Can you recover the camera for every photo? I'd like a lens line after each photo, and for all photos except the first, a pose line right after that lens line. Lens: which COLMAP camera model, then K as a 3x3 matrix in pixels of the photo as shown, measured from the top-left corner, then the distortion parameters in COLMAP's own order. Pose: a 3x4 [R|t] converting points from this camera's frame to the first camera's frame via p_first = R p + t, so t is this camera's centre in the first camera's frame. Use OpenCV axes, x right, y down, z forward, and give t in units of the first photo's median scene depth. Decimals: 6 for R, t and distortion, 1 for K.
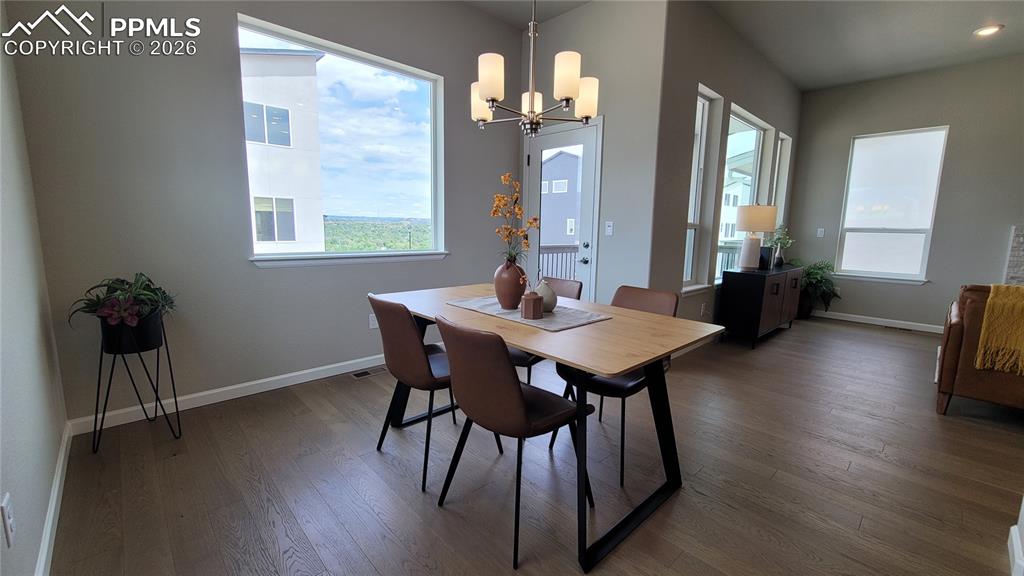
lens RADIAL K [[416.2, 0, 513.3], [0, 416.2, 288.8], [0, 0, 1]] dist [-0.001525, -0.000739]
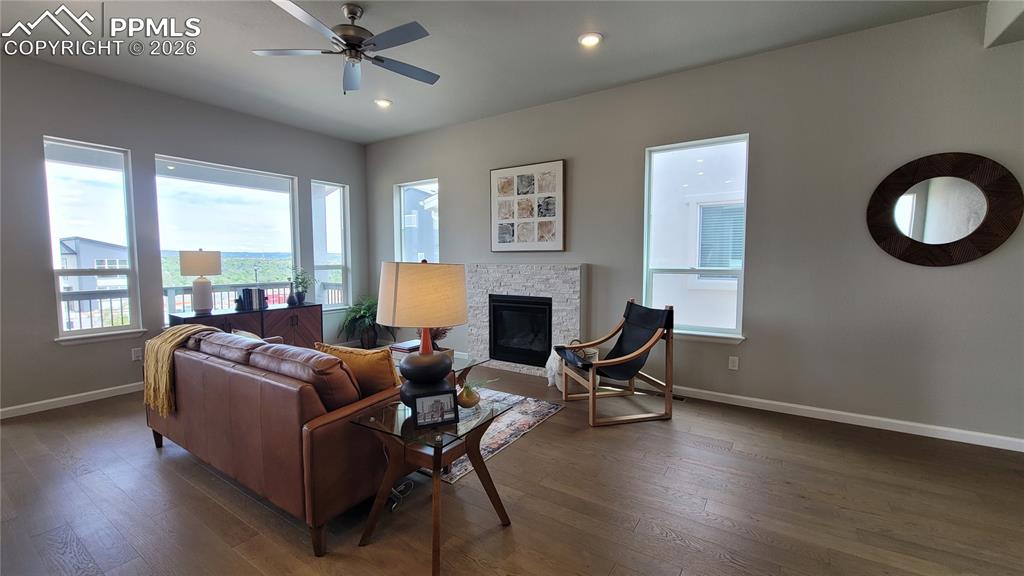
lens RADIAL K [[416.2, 0, 516.3], [0, 416.2, 287.4], [0, 0, 1]] dist [-0.001525, -0.000739]
pose [[0.973344, -0.035526, 0.226584, 0.913673], [0.053653, 0.995788, -0.074350, 0.010369], [-0.222988, 0.084525, 0.971150, -0.150387]]
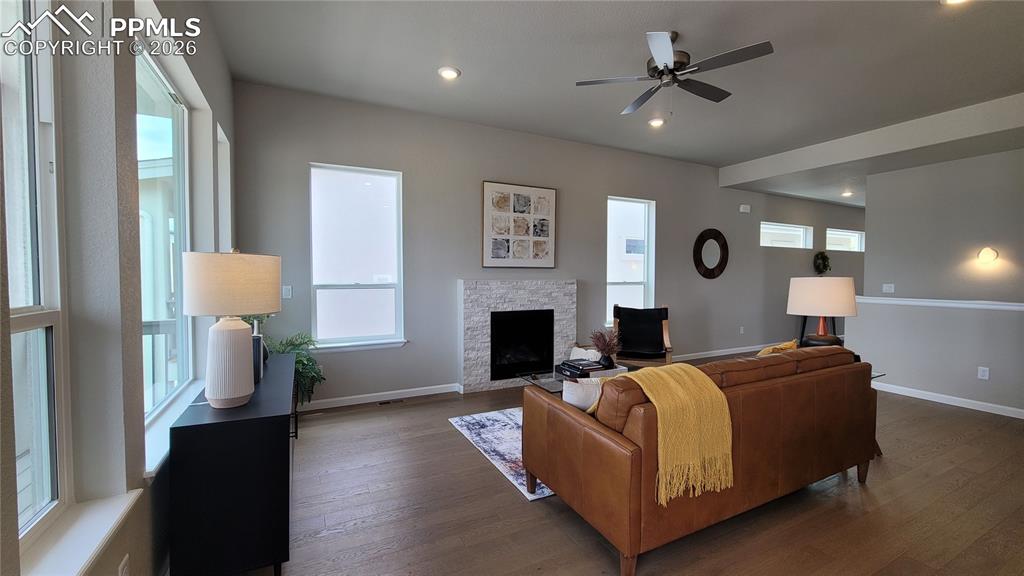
lens RADIAL K [[416.2, 0, 515.5], [0, 416.2, 289.6], [0, 0, 1]] dist [-0.001525, -0.000739]
pose [[0.281628, -0.050030, 0.958218, 0.206479], [0.147545, 0.989021, 0.008273, -0.098544], [-0.948112, 0.139051, 0.285918, 0.492419]]
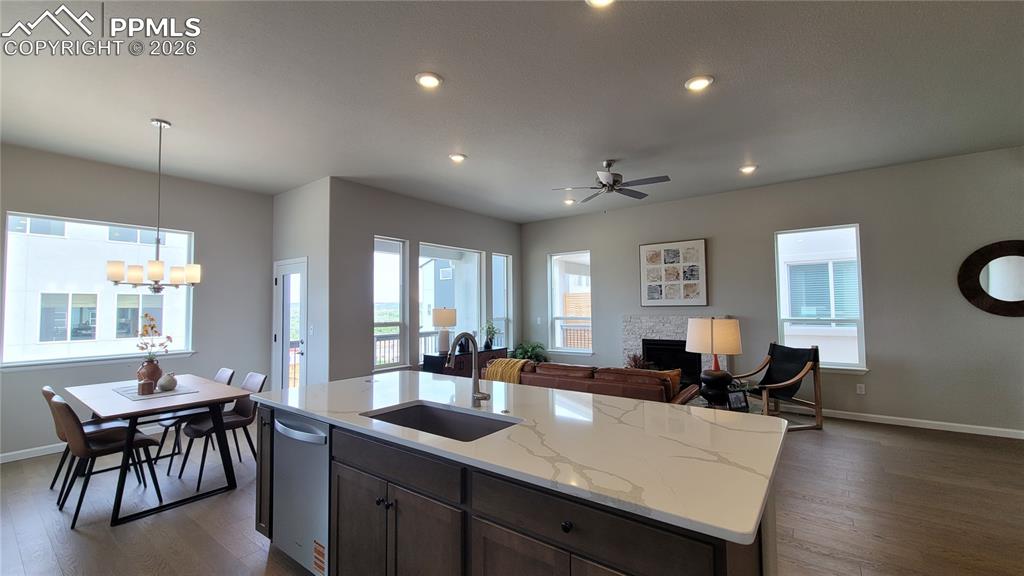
lens RADIAL K [[416.2, 0, 513.7], [0, 416.2, 287.5], [0, 0, 1]] dist [-0.001525, -0.000739]
pose [[0.986302, -0.022576, 0.163395, 0.480986], [0.053711, 0.980559, -0.188729, 0.014518], [-0.155957, 0.194919, 0.968341, -0.385333]]
